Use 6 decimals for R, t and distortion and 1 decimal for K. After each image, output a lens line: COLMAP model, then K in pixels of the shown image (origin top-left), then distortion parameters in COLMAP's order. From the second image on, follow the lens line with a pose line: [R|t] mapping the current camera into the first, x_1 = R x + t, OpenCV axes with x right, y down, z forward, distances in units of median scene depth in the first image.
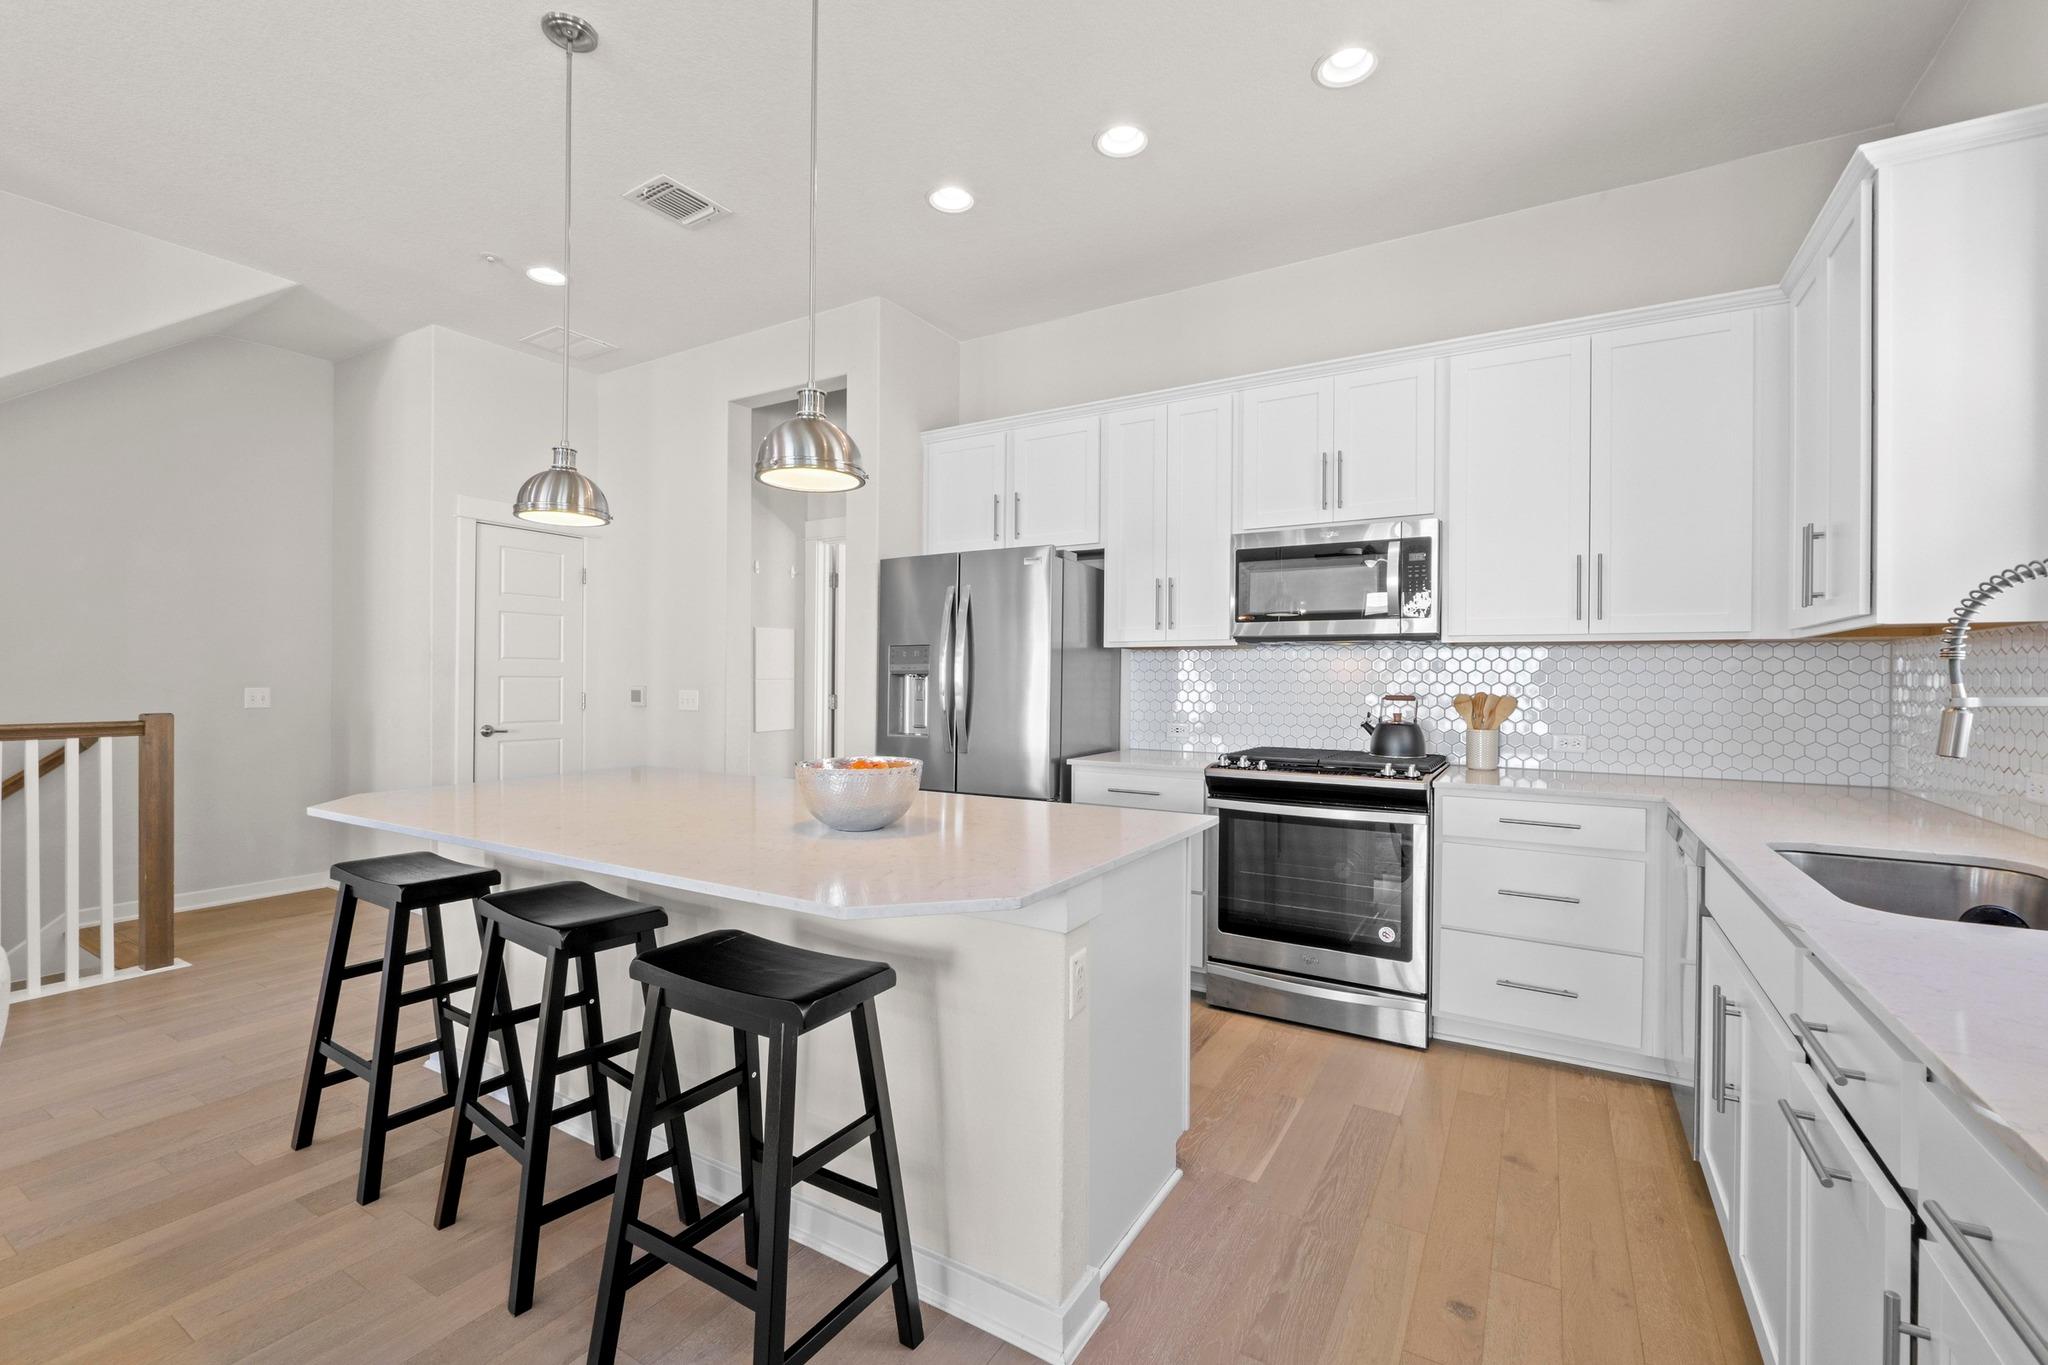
lens RADIAL K [[864.9, 0, 1019.5], [0, 864.9, 681.3], [0, 0, 1]] dist [-0.001600, -0.000067]
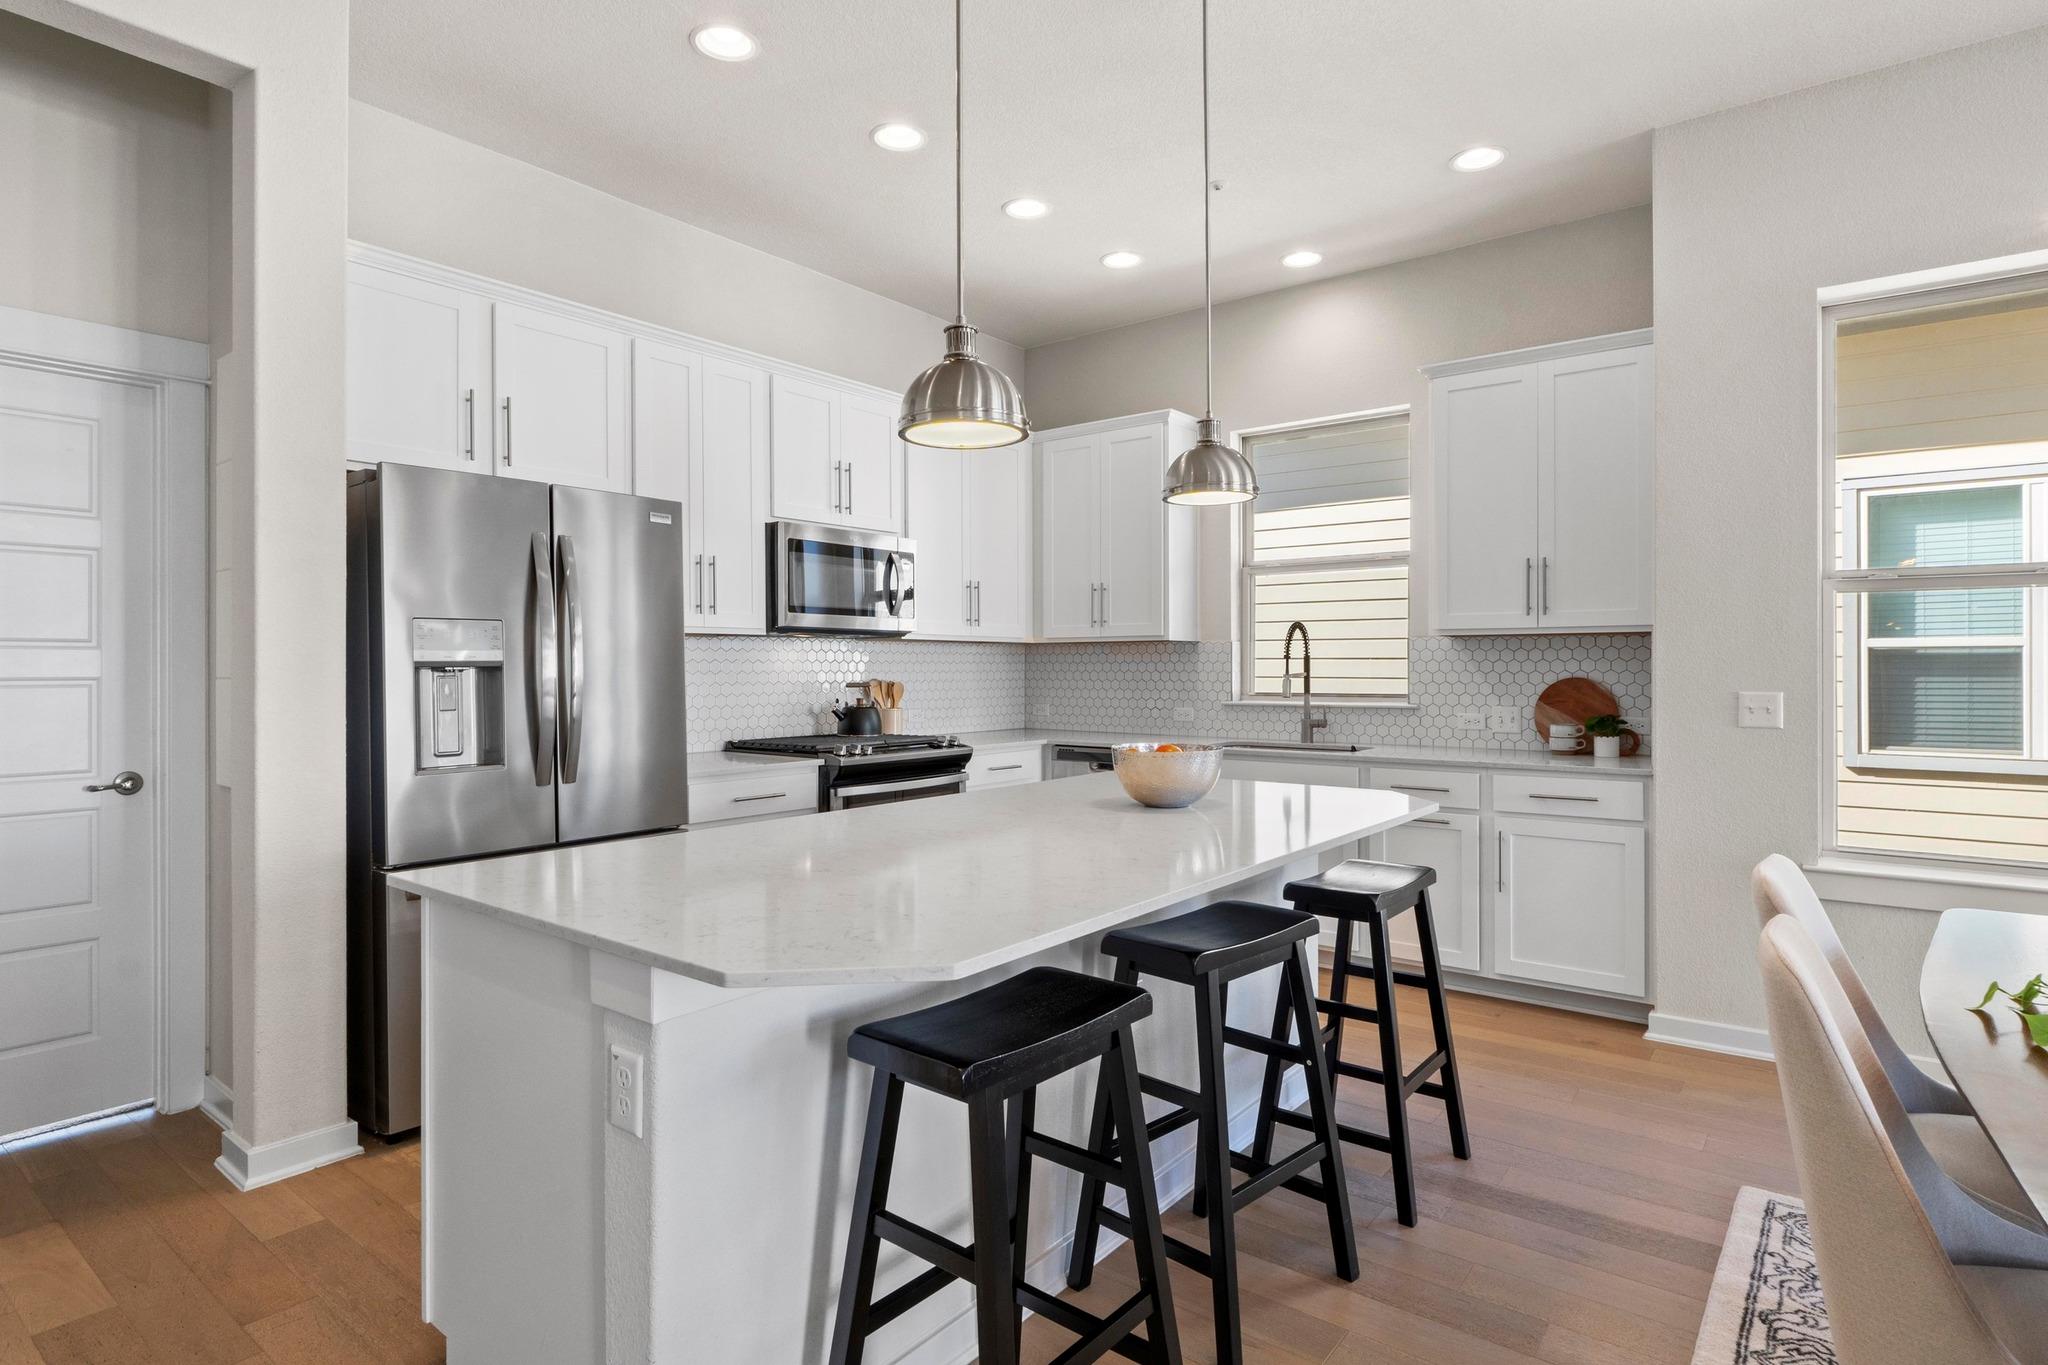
lens RADIAL K [[1078.2, 0, 1021.2], [0, 1078.2, 663.0], [0, 0, 1]] dist [-0.002821, 0.000020]
pose [[0.115516, -0.004074, 0.993297, -0.964372], [0.005863, 0.999977, 0.003419, -0.013535], [-0.993288, 0.005428, 0.115537, 0.623183]]
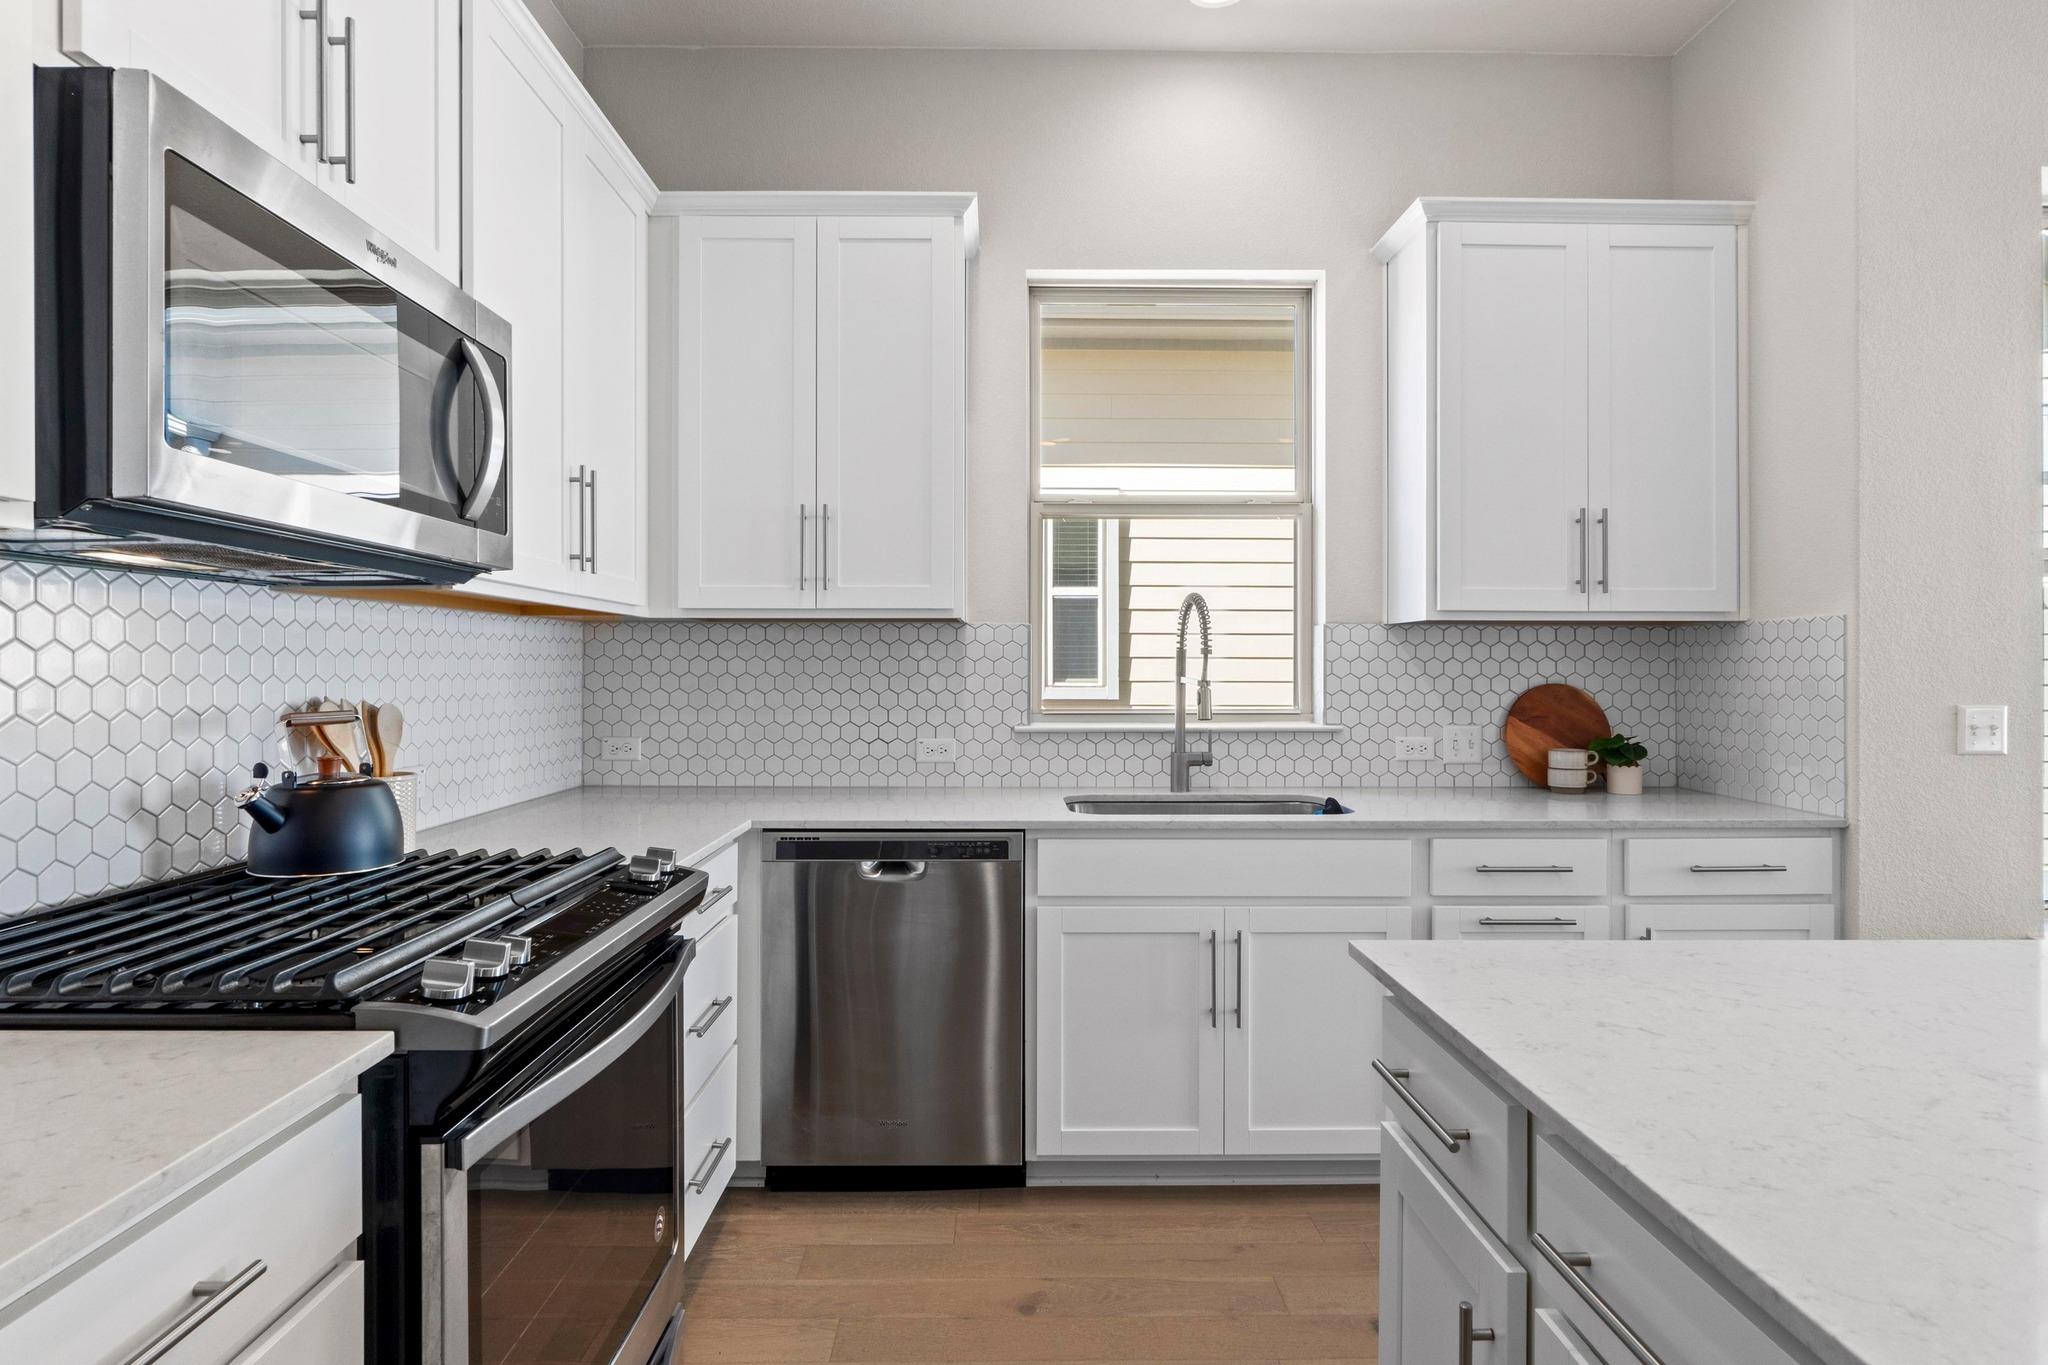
lens RADIAL K [[1058.1, 0, 1019.2], [0, 1058.1, 666.6], [0, 0, 1]] dist [-0.001828, -0.000173]
pose [[-0.534311, -0.008674, 0.845243, -0.127027], [-0.002971, 0.999960, 0.008384, -0.008971], [-0.845283, 0.001968, -0.534316, 0.996211]]
